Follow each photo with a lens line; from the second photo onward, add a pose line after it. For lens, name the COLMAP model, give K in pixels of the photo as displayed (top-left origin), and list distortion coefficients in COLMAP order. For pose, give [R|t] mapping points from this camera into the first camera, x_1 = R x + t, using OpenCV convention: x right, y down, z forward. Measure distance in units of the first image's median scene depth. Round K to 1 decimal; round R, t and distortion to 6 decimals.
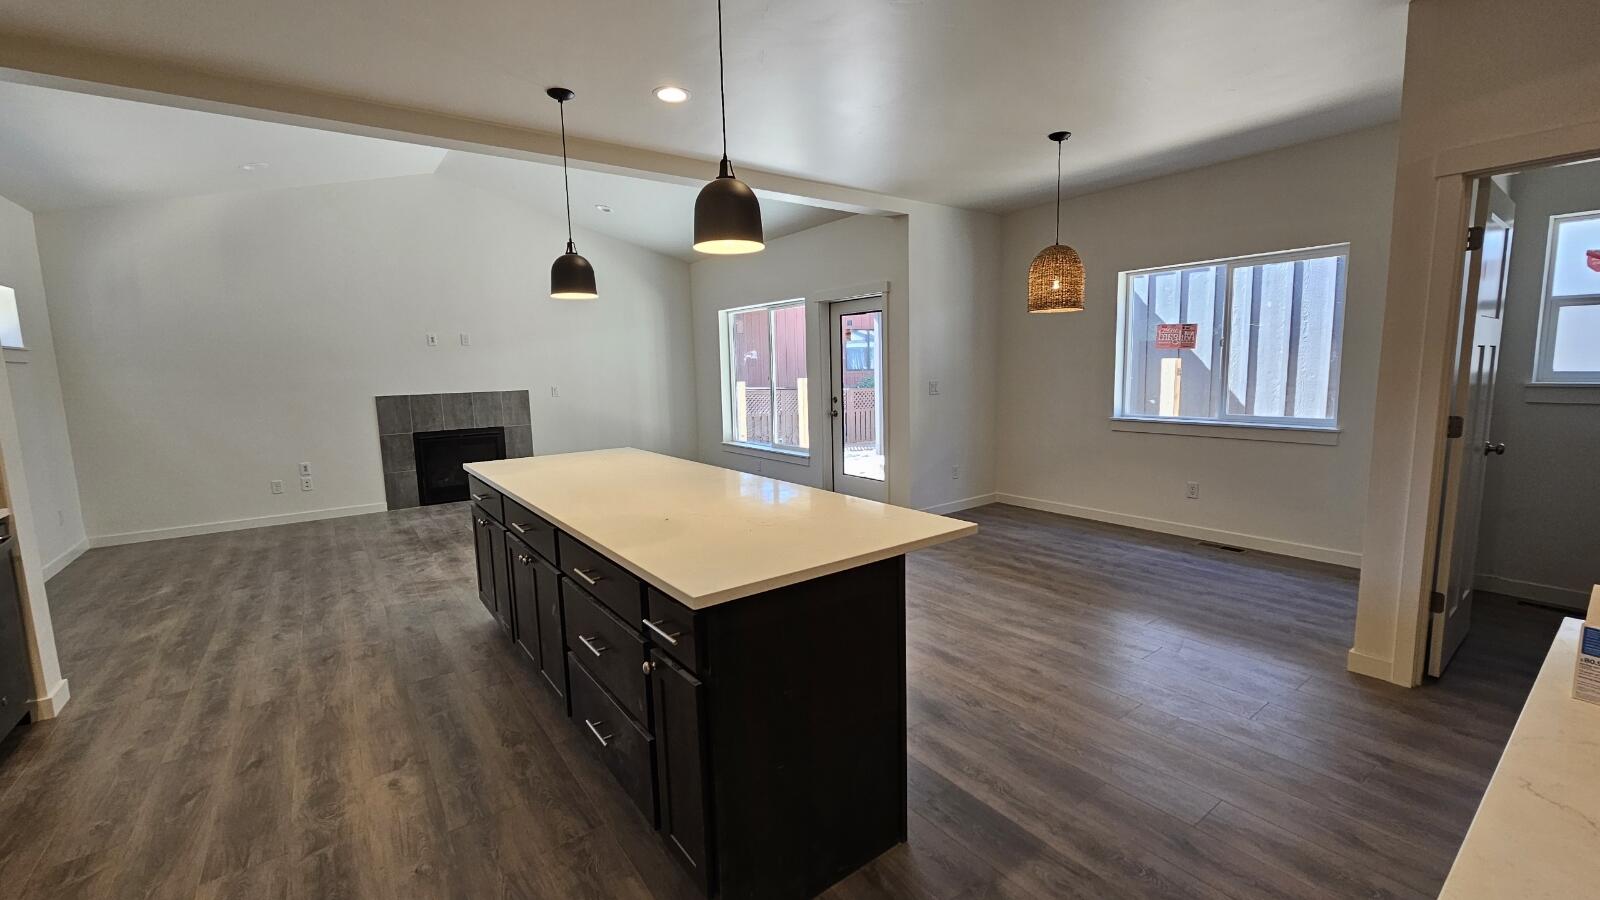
lens RADIAL K [[657.4, 0, 803.4], [0, 657.4, 448.5], [0, 0, 1]] dist [-0.010220, -0.000177]
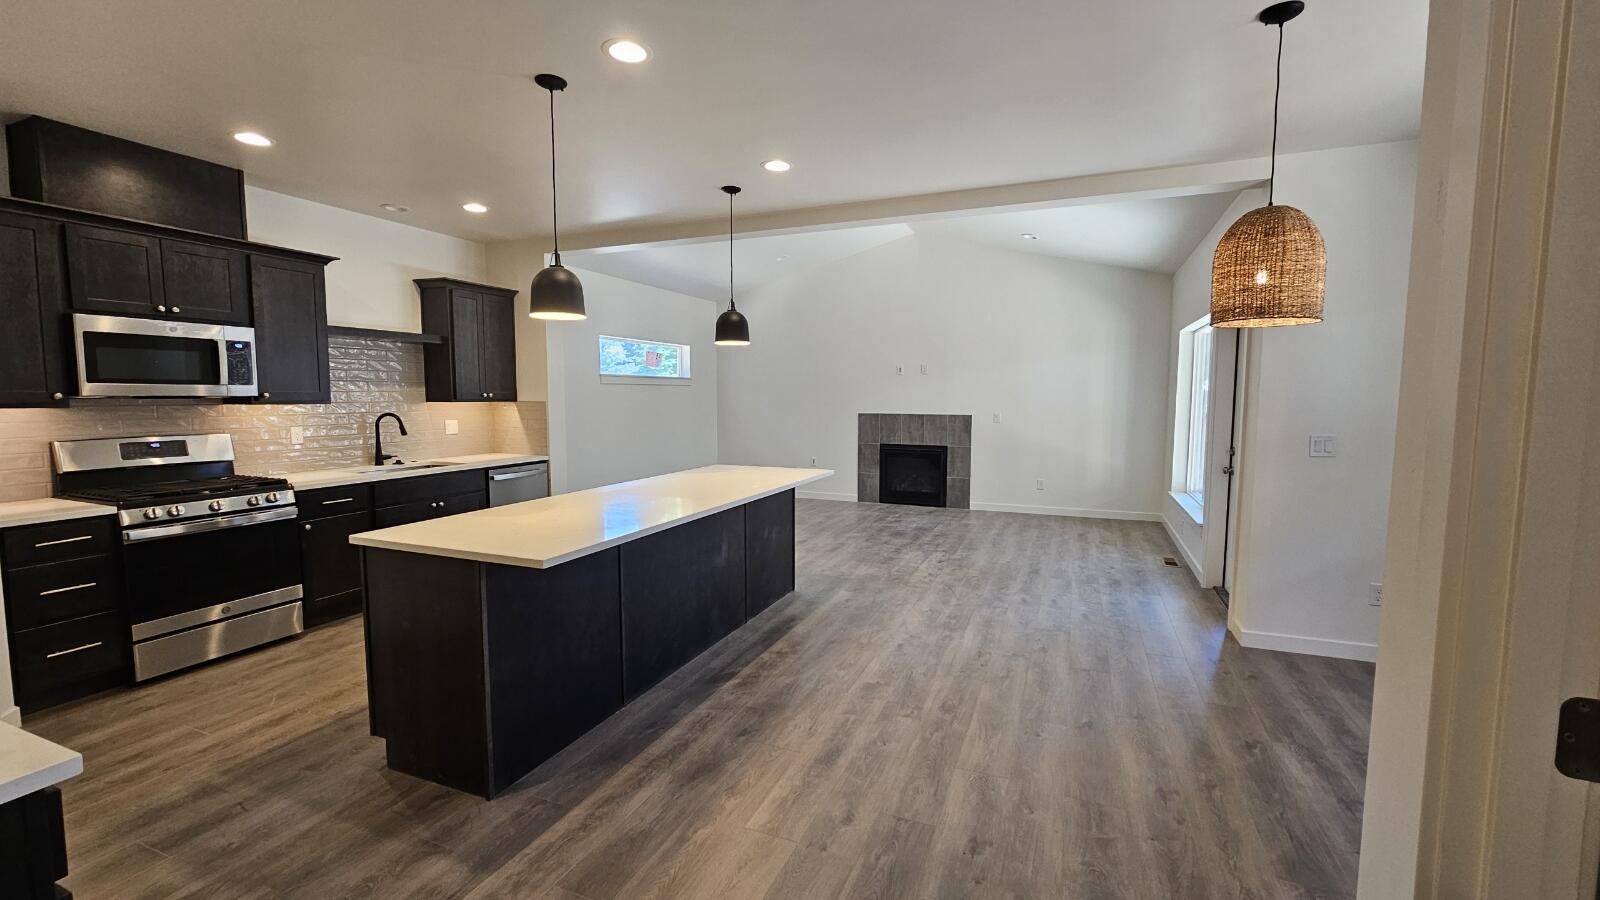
lens RADIAL K [[657.4, 0, 805.9], [0, 657.4, 449.0], [0, 0, 1]] dist [-0.010220, -0.000177]
pose [[0.514641, 0.098635, -0.851714, 0.406063], [-0.125971, 0.991280, 0.038682, -0.045610], [0.848102, 0.087384, 0.522578, 0.233289]]
